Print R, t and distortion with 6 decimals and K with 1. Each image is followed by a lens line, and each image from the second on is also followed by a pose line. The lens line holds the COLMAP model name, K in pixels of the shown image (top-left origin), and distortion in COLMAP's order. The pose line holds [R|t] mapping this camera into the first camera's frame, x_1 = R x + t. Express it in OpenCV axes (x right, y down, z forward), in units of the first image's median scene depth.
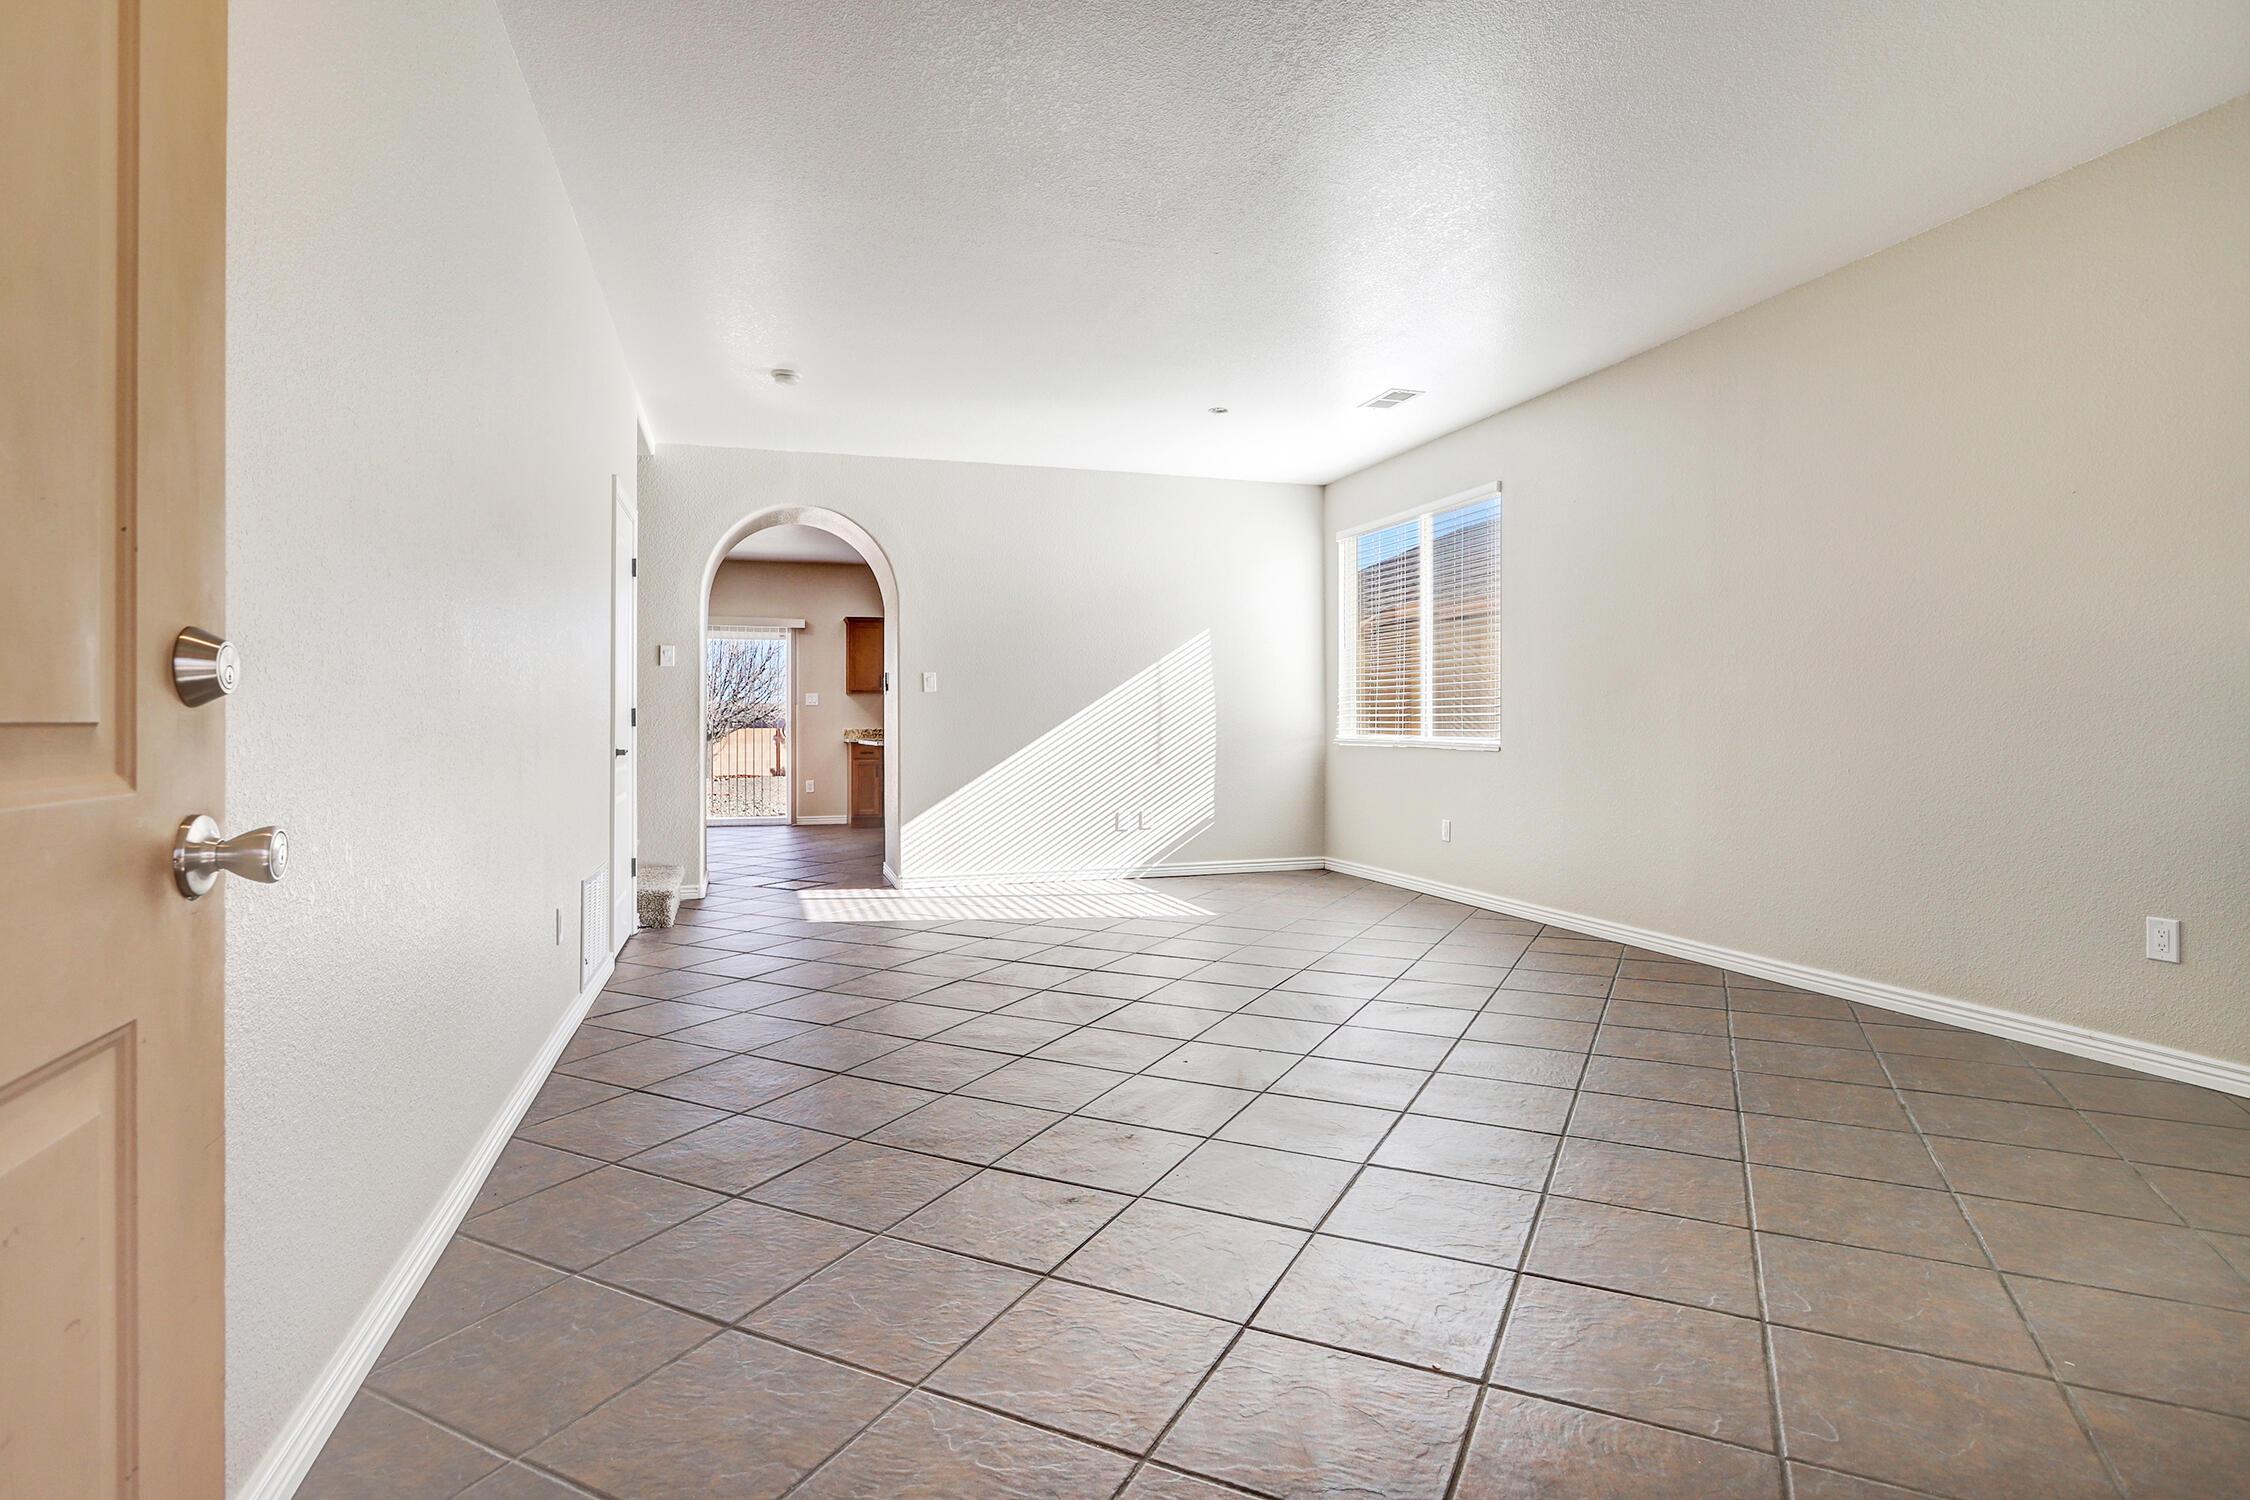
lens RADIAL K [[1121.5, 0, 1120.3], [0, 1121.5, 749.5], [0, 0, 1]] dist [-0.005635, -0.000163]
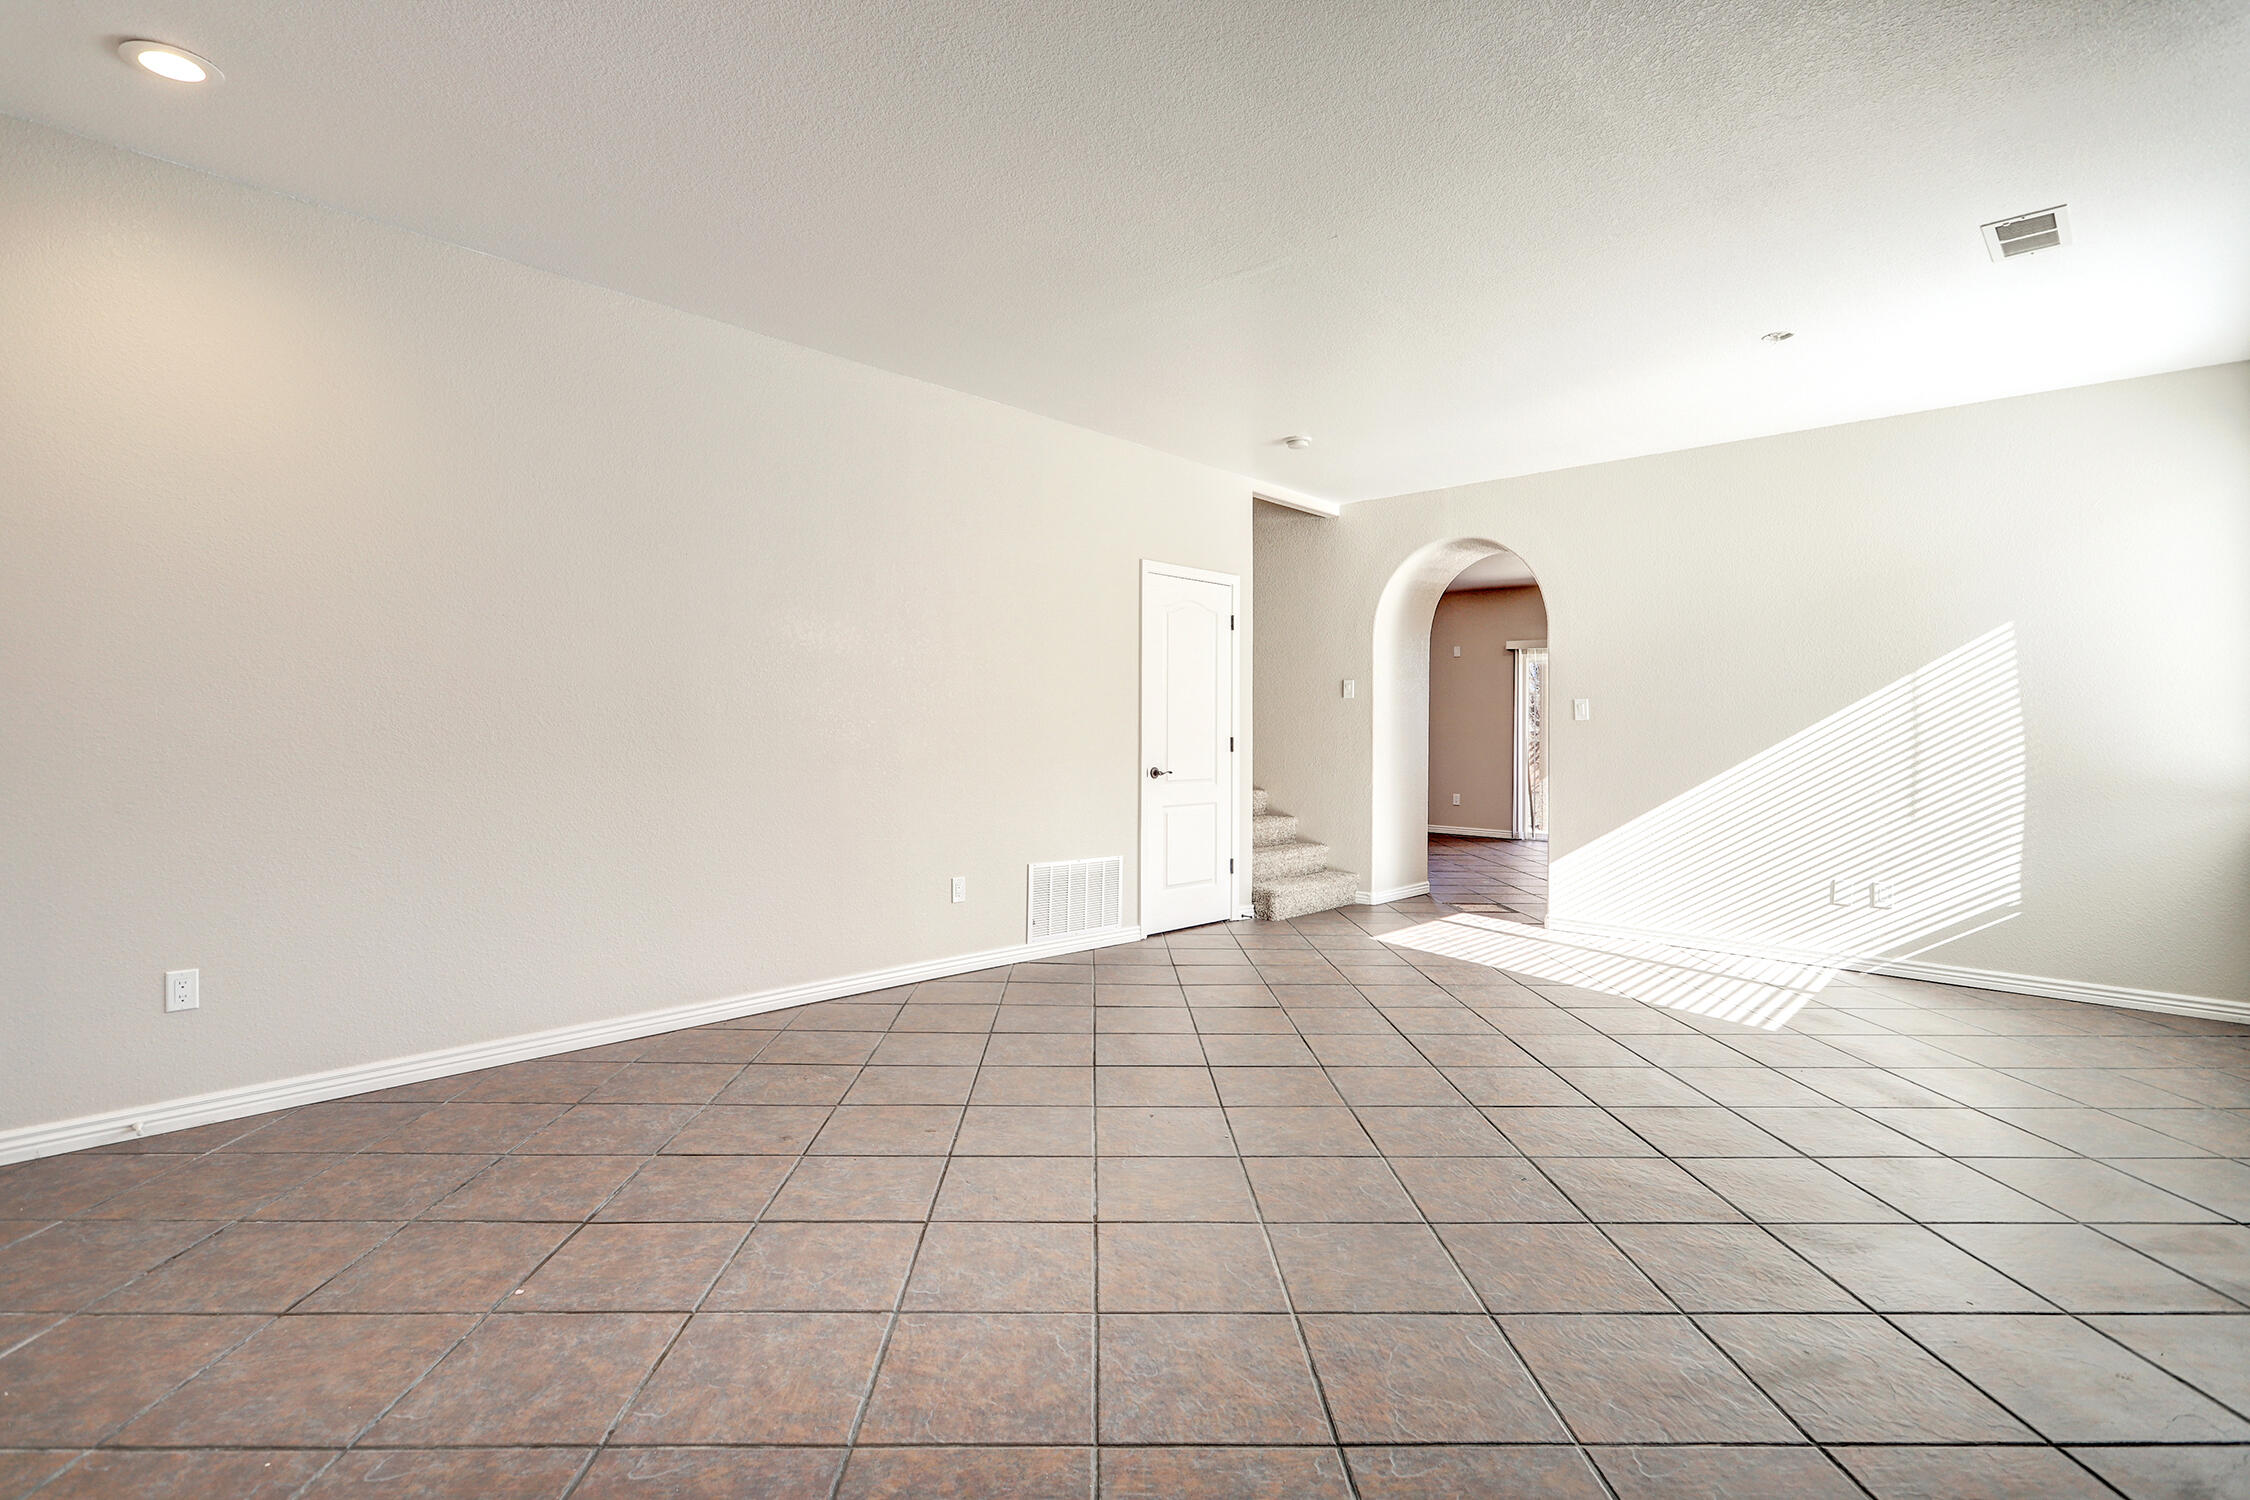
lens RADIAL K [[1073.8, 0, 1120.4], [0, 1073.8, 732.7], [0, 0, 1]] dist [0.002685, -0.000805]
pose [[0.474042, 0.008505, -0.880461, 0.400098], [-0.028834, 0.999567, -0.005868, -0.023050], [0.880030, 0.028169, 0.474082, 0.239977]]
